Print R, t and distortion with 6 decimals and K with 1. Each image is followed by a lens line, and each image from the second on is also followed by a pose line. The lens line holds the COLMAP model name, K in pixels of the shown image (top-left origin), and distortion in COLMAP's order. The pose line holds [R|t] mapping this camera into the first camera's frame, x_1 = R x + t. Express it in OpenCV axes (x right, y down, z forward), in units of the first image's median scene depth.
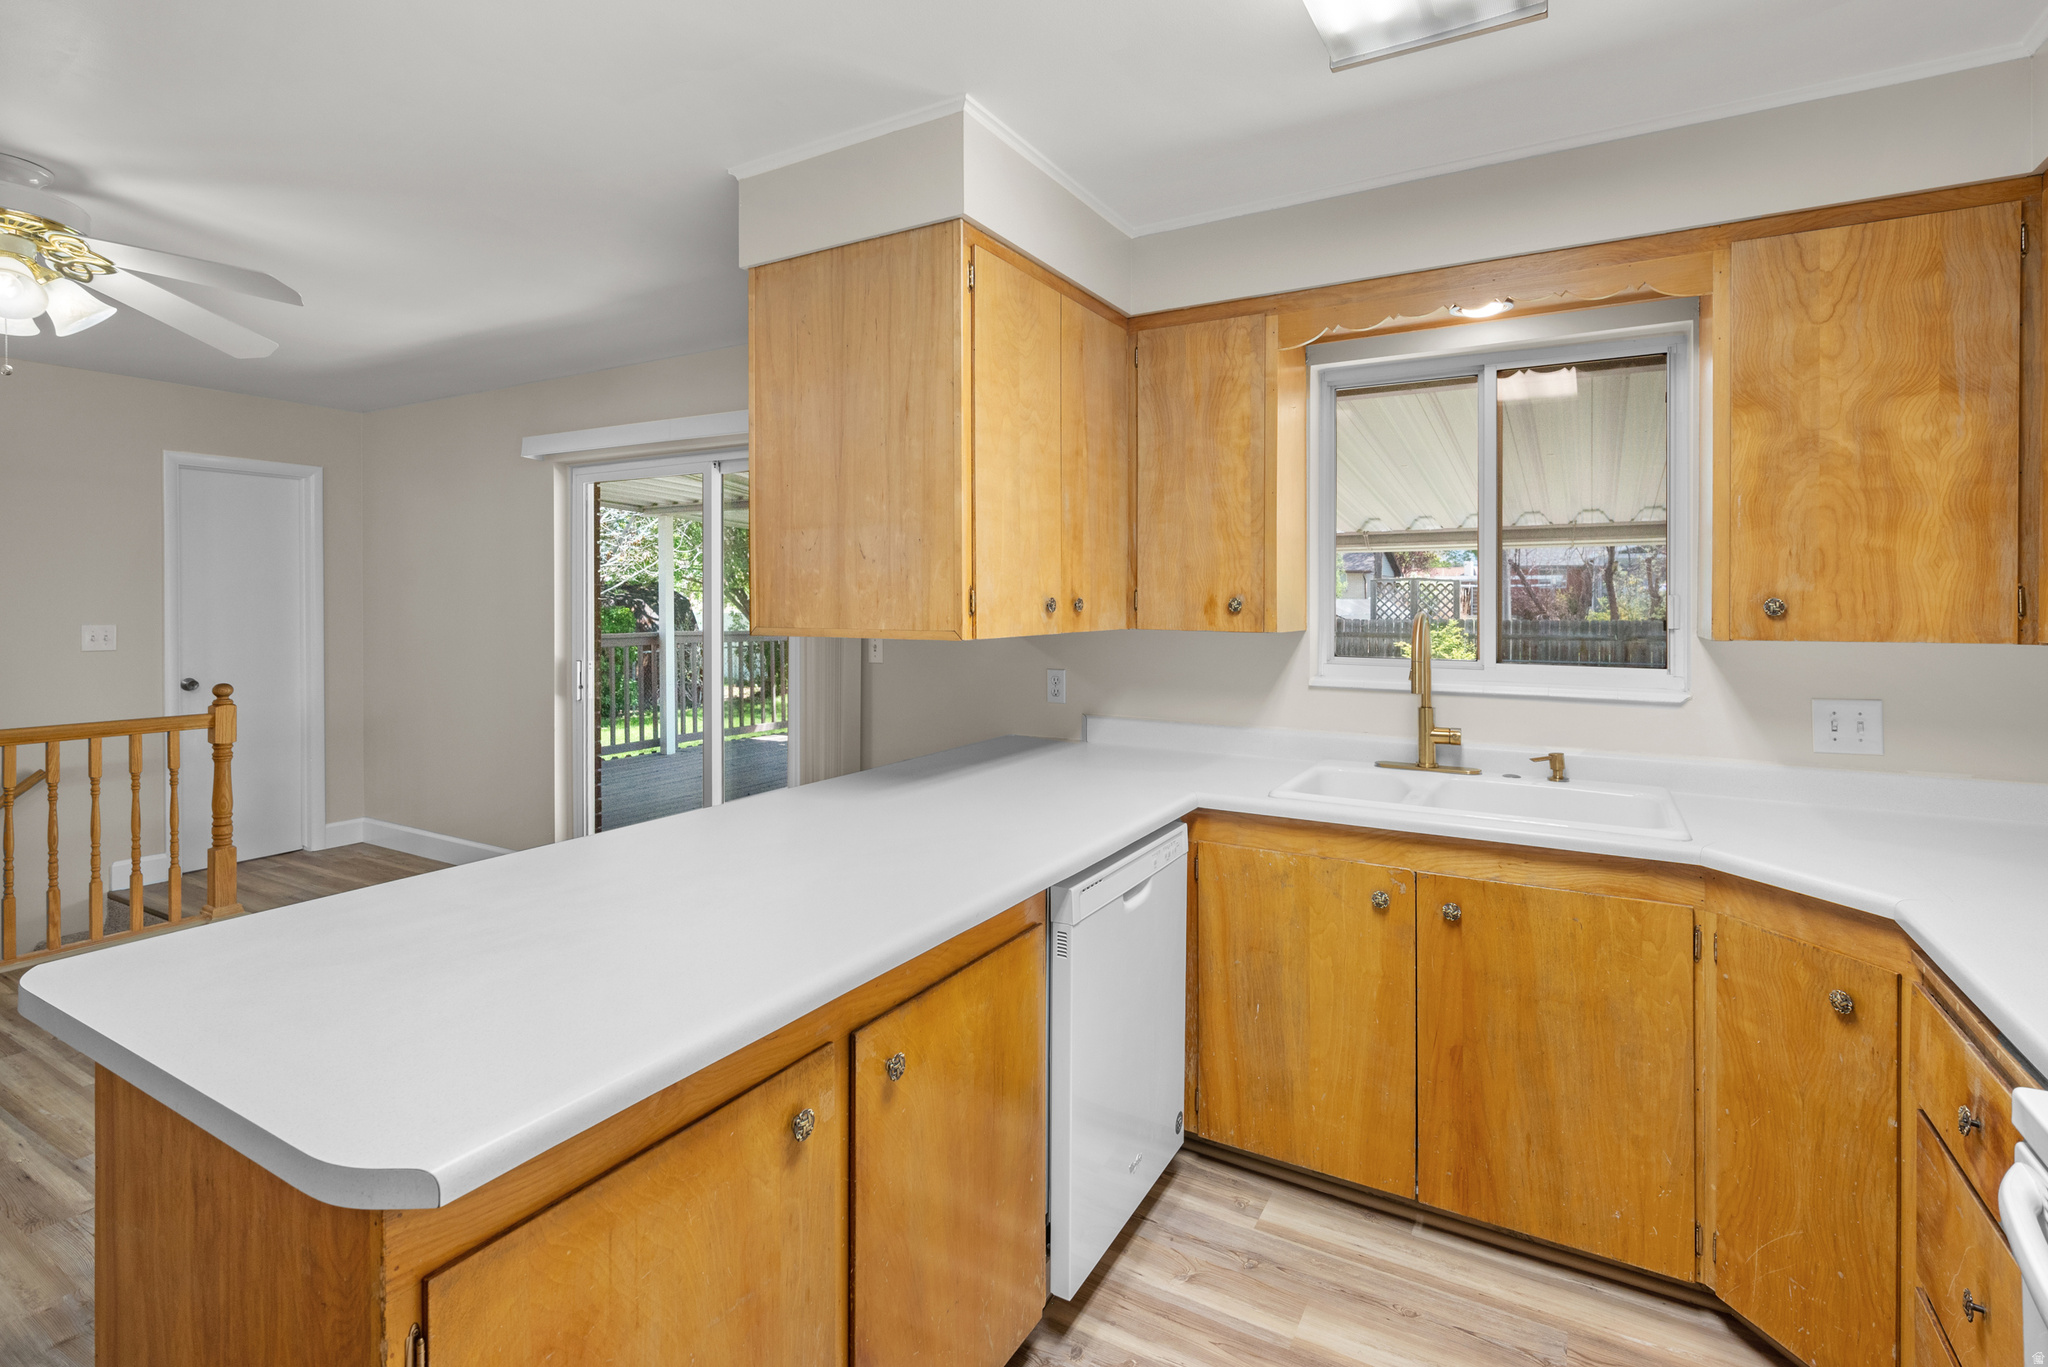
lens RADIAL K [[967.1, 0, 1031.2], [0, 967.1, 604.9], [0, 0, 1]] dist [-0.000497, -0.000143]
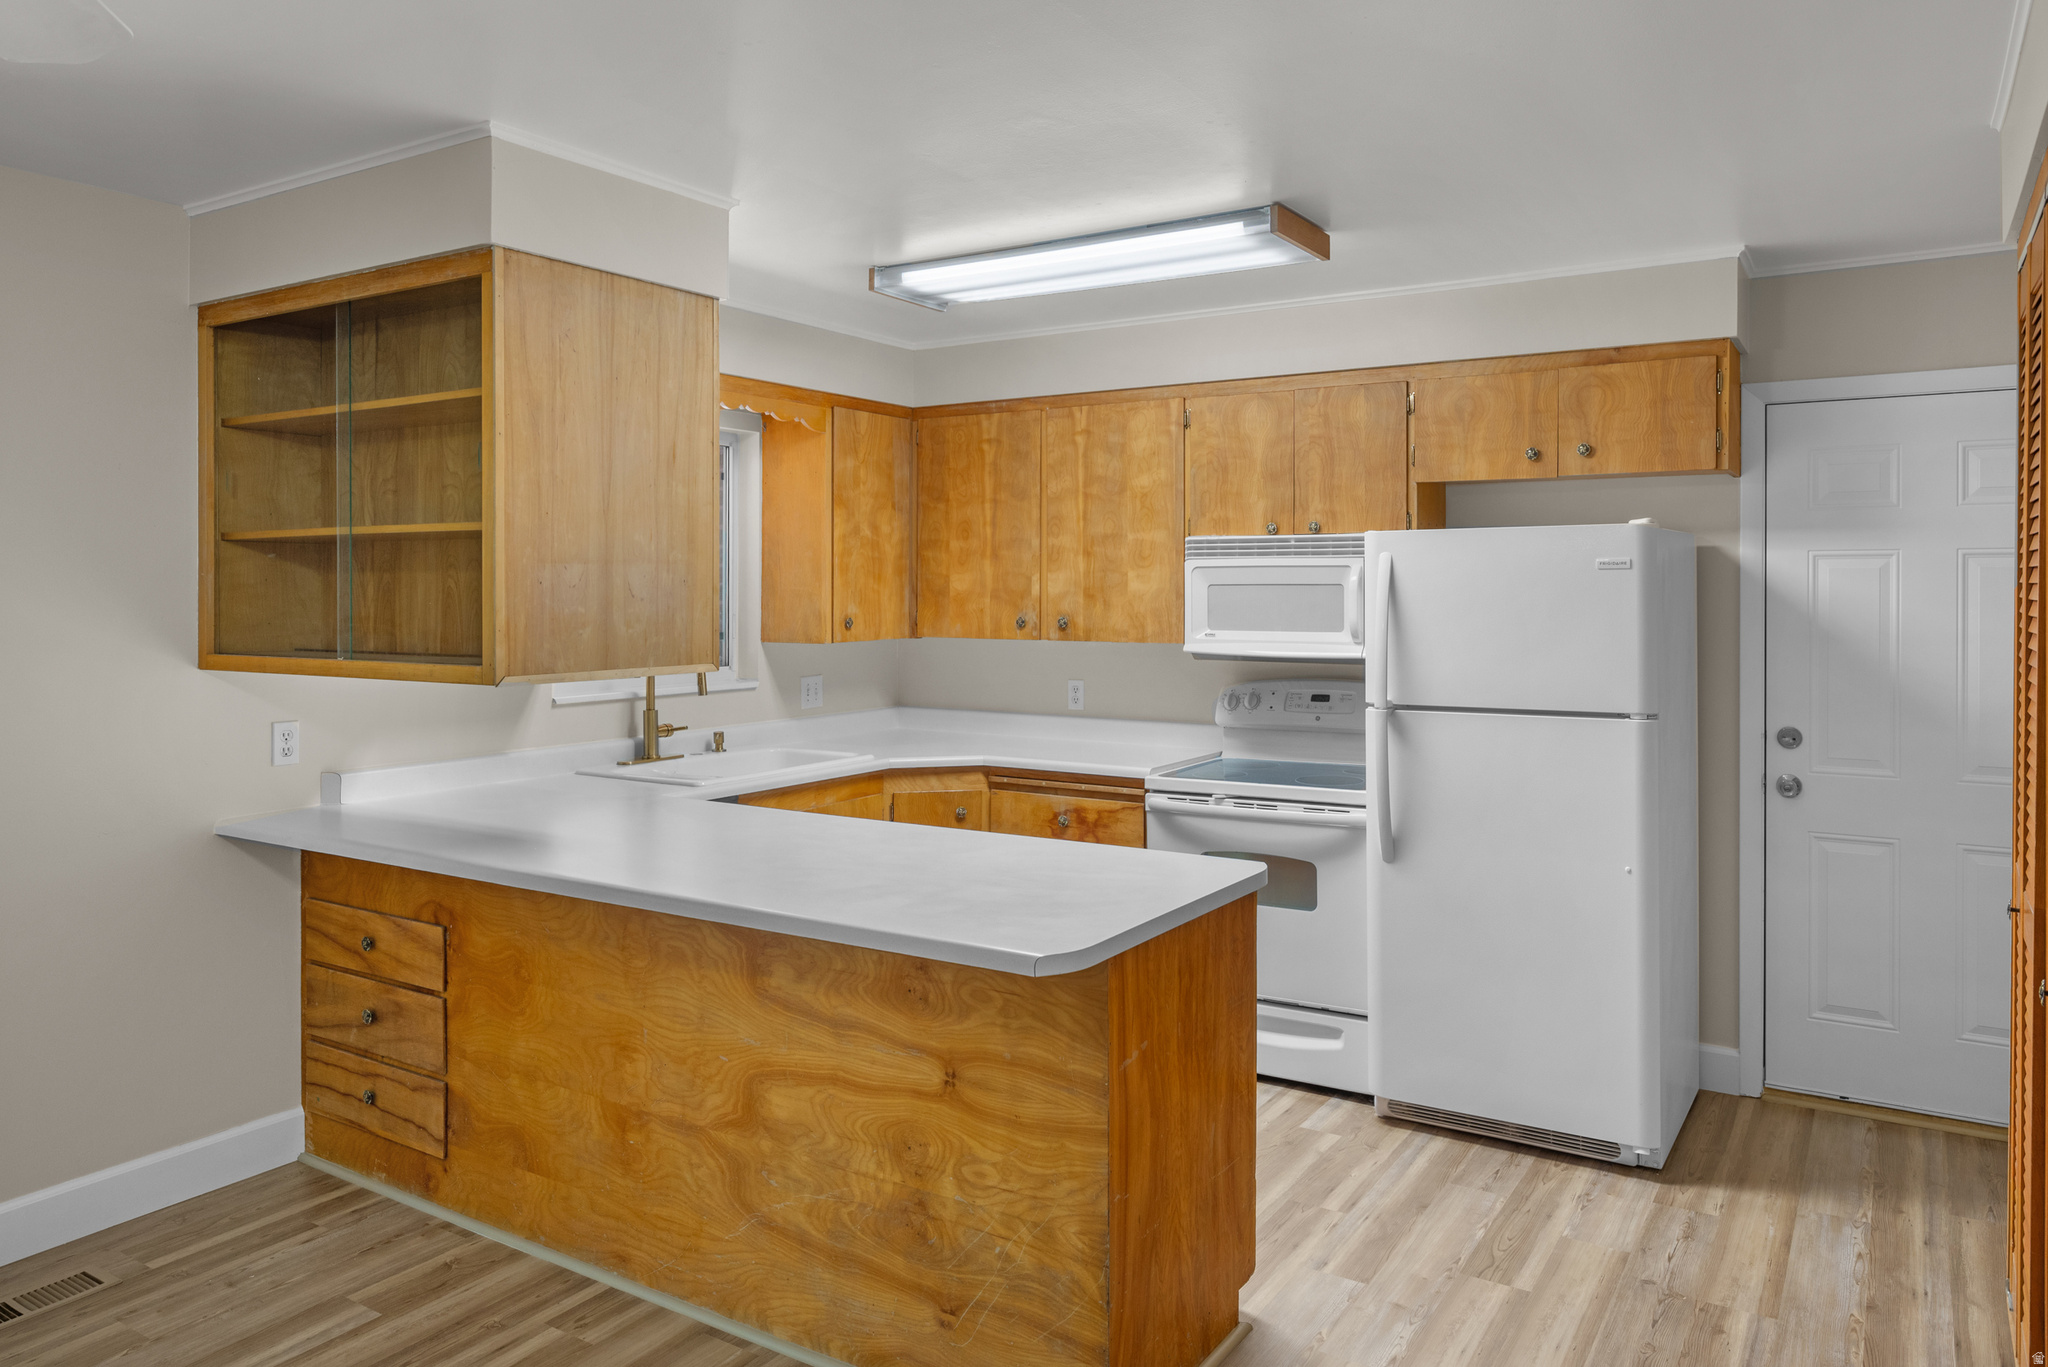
lens RADIAL K [[1390.4, 0, 1026.4], [0, 1390.4, 599.9], [0, 0, 1]] dist [-0.000354, 0.000929]
pose [[0.043647, -0.009644, 0.999000, -1.715226], [0.007025, 0.999932, 0.009347, -0.059880], [-0.999022, 0.006610, 0.043711, 0.577027]]
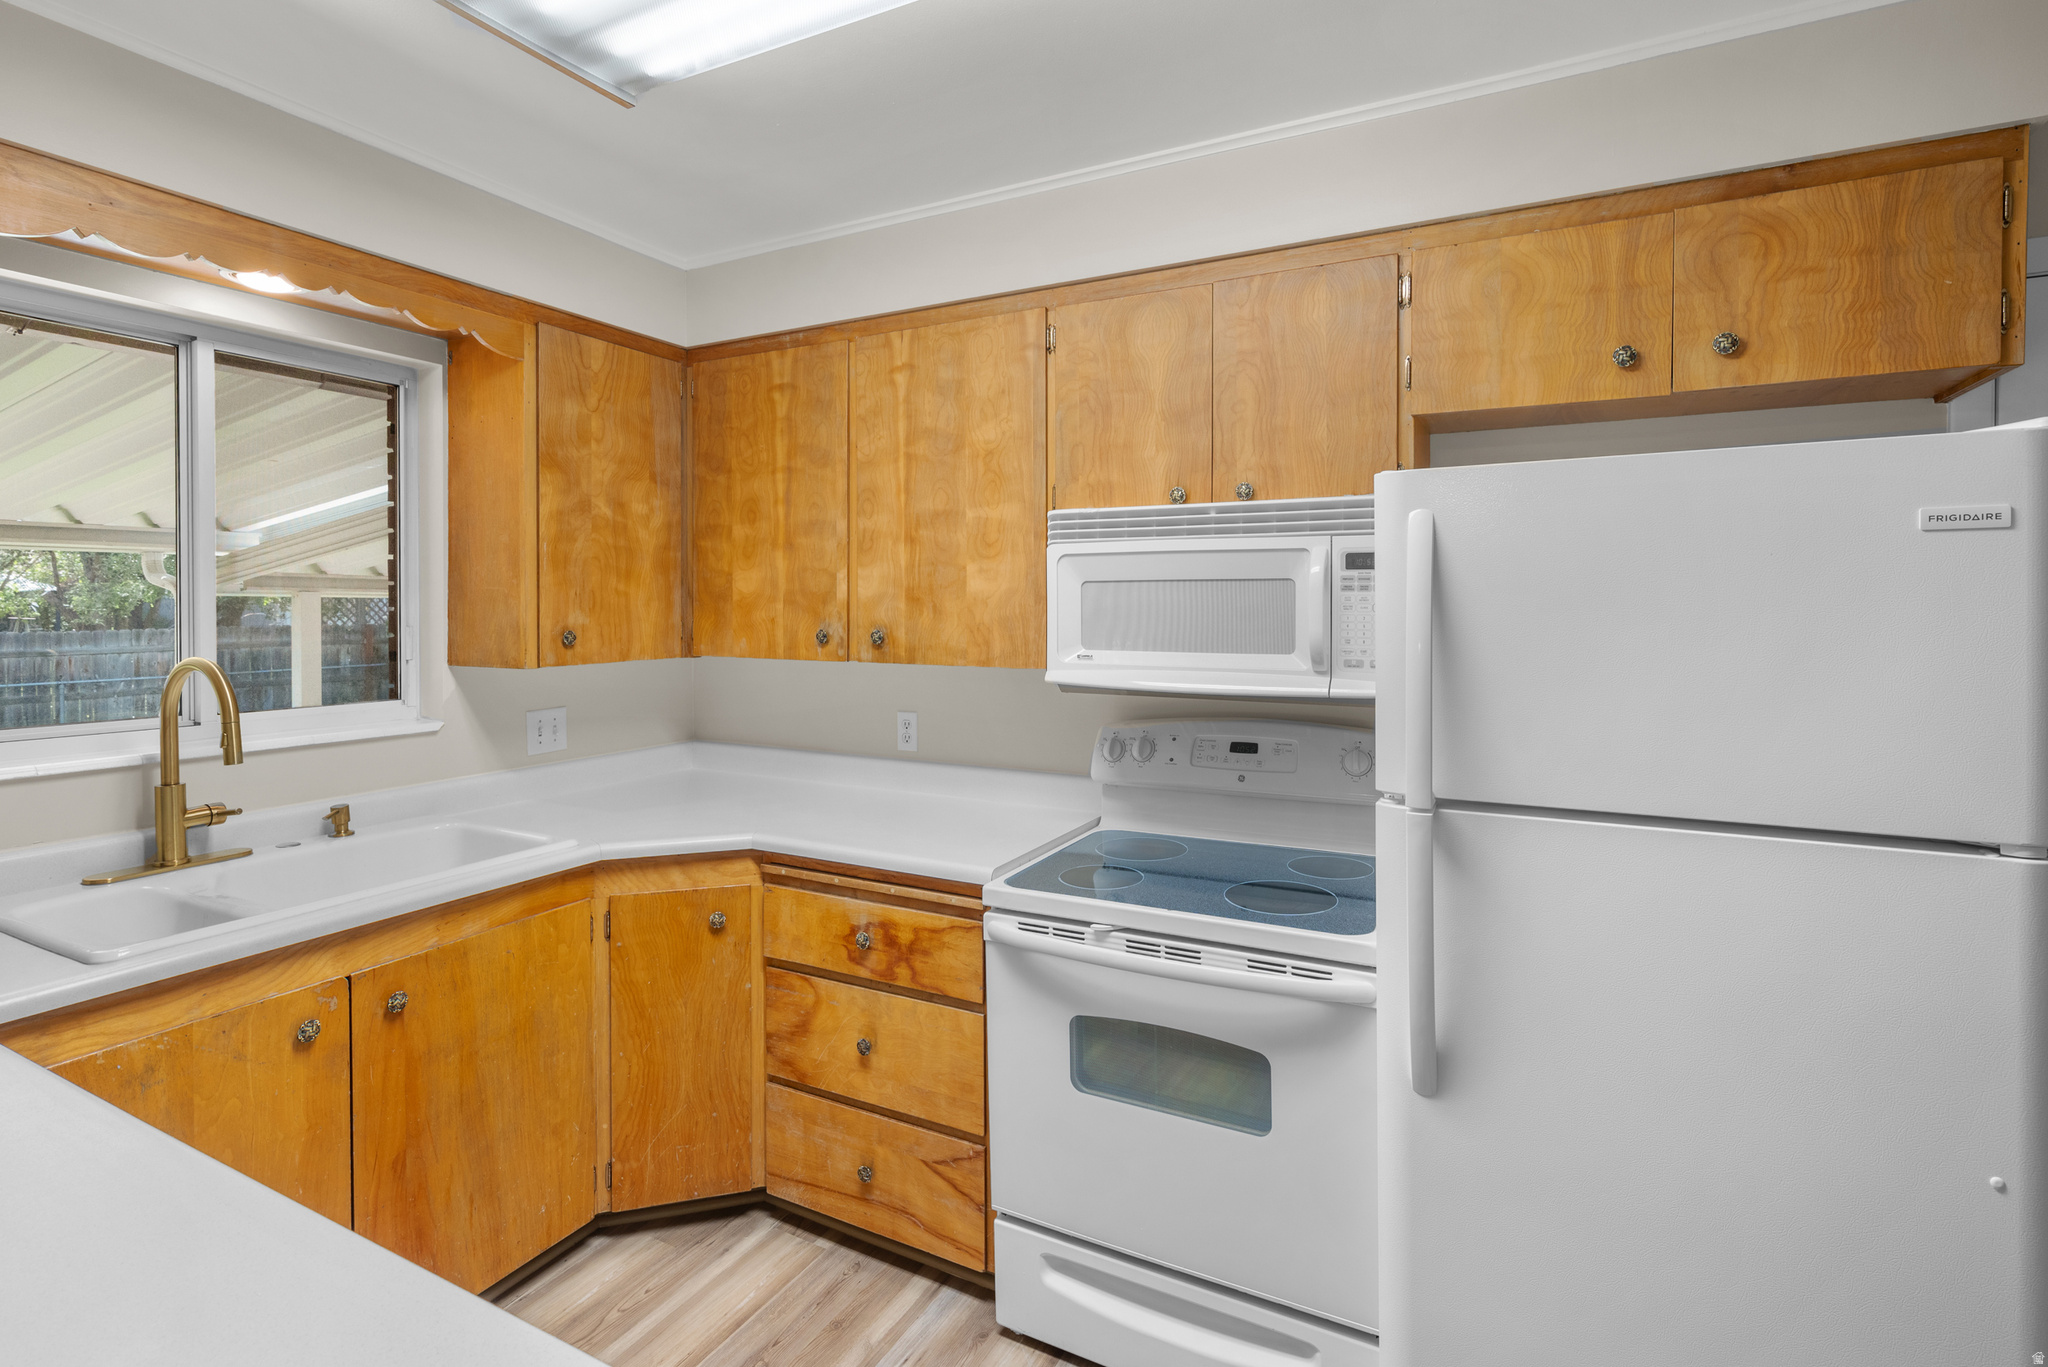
lens RADIAL K [[969.5, 0, 1030.9], [0, 969.5, 614.7], [0, 0, 1]] dist [0.000277, -0.000020]
pose [[-0.043436, -0.012040, 0.998984, -0.466752], [0.006312, 0.999904, 0.012326, -0.038330], [-0.999036, 0.006841, -0.043356, 0.479481]]
